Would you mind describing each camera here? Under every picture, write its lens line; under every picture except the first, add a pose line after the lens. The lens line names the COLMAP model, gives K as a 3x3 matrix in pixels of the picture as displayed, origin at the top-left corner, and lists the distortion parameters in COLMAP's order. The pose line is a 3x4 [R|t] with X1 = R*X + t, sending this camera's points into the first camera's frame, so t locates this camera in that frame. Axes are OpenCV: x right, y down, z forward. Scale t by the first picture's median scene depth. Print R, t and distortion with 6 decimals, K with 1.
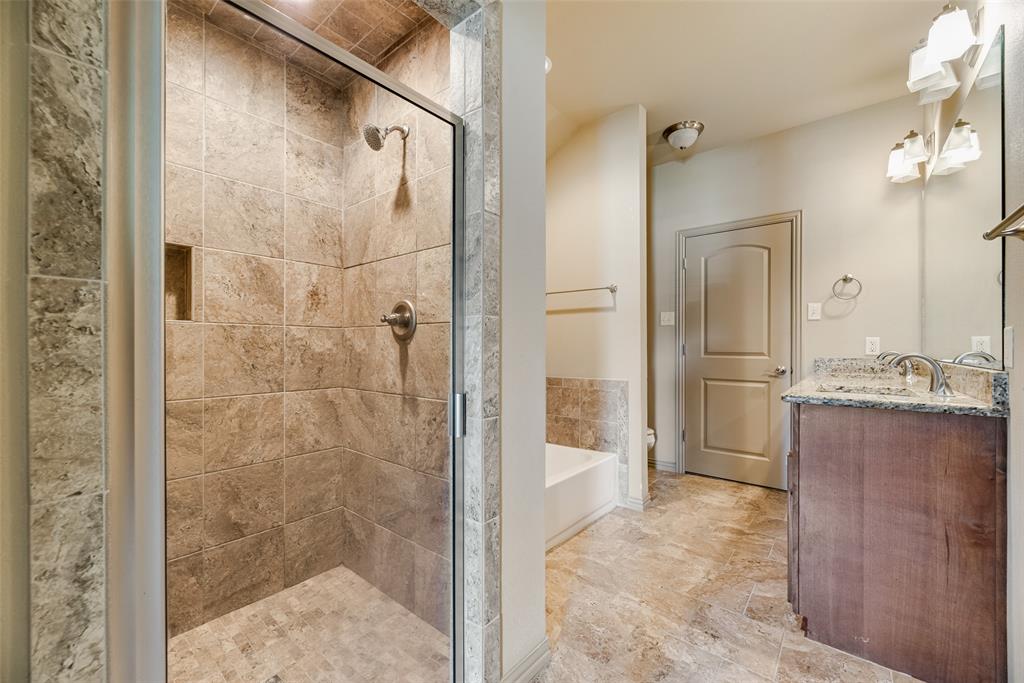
lens RADIAL K [[415.8, 0, 510.7], [0, 415.8, 342.0], [0, 0, 1]] dist [0.001098, 0.001599]
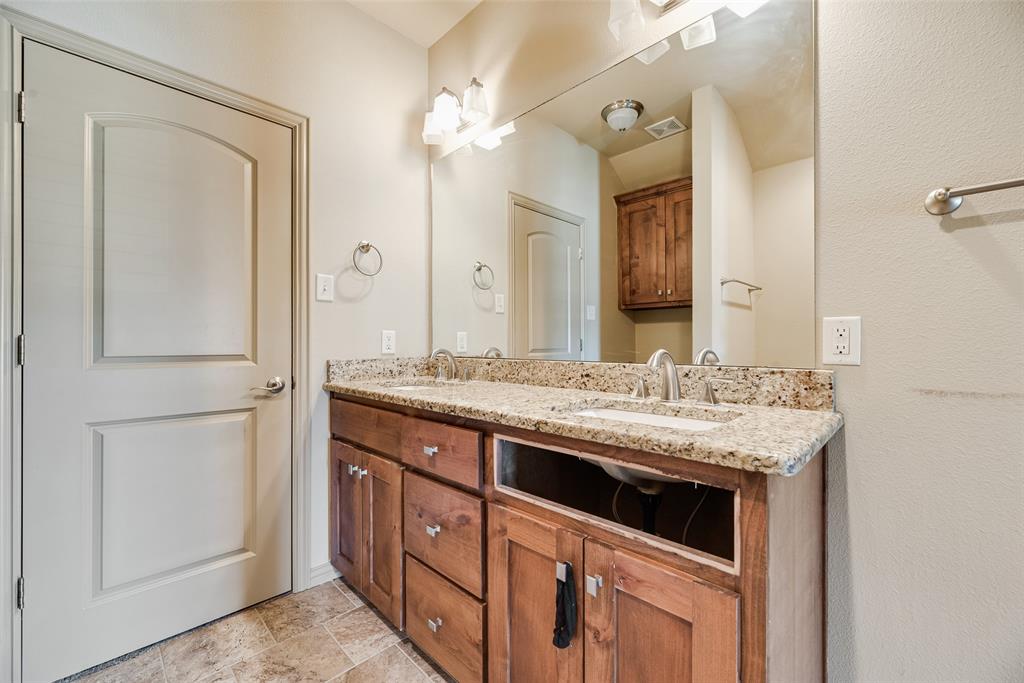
lens RADIAL K [[415.8, 0, 510.4], [0, 415.8, 343.3], [0, 0, 1]] dist [0.001098, 0.001599]
pose [[0.095458, -0.002146, 0.995431, 0.120848], [-0.004922, 0.999984, 0.002627, 0.008455], [-0.995421, -0.005151, 0.095446, 0.641774]]
